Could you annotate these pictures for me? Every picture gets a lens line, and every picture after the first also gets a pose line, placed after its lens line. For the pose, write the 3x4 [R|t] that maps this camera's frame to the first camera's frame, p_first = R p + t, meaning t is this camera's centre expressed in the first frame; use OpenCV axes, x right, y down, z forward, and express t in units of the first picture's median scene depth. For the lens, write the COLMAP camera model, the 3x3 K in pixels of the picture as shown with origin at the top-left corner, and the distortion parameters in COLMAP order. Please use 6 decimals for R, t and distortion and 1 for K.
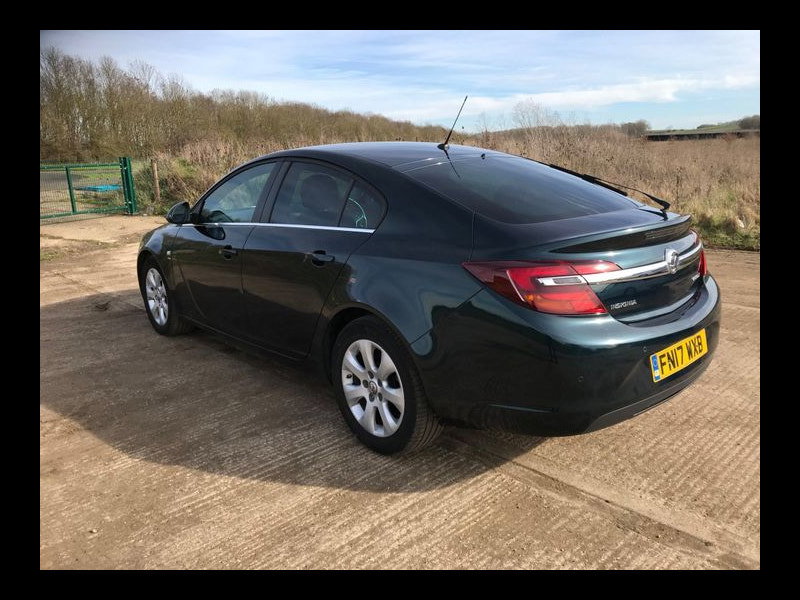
lens RADIAL K [[593.3, 0, 399.0], [0, 593.3, 308.0], [0, 0, 1]] dist [0.017151, -0.006073]
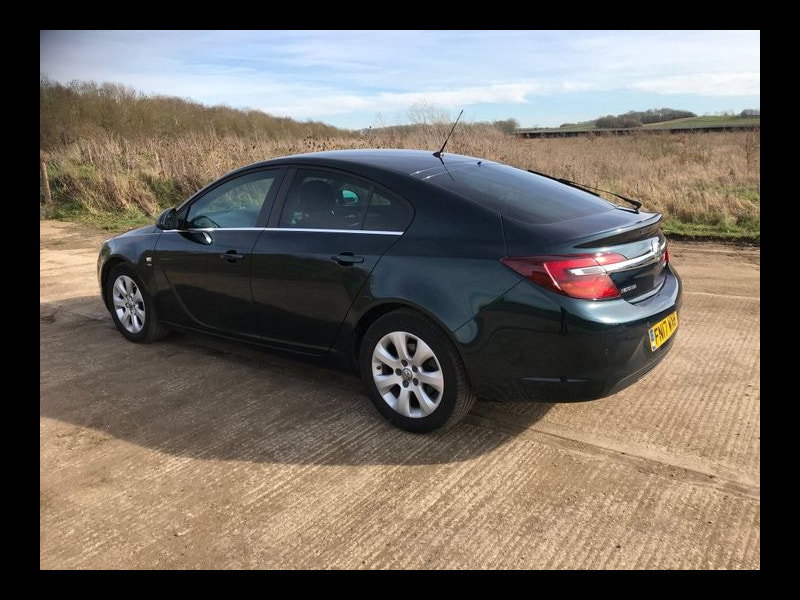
lens RADIAL K [[593.3, 0, 401.2], [0, 593.3, 304.2], [0, 0, 1]] dist [0.017151, -0.006073]
pose [[0.980822, -0.049257, 0.188579, -0.255110], [0.049289, 0.998774, 0.004526, -0.002834], [-0.188570, 0.004856, 0.982048, -0.081550]]
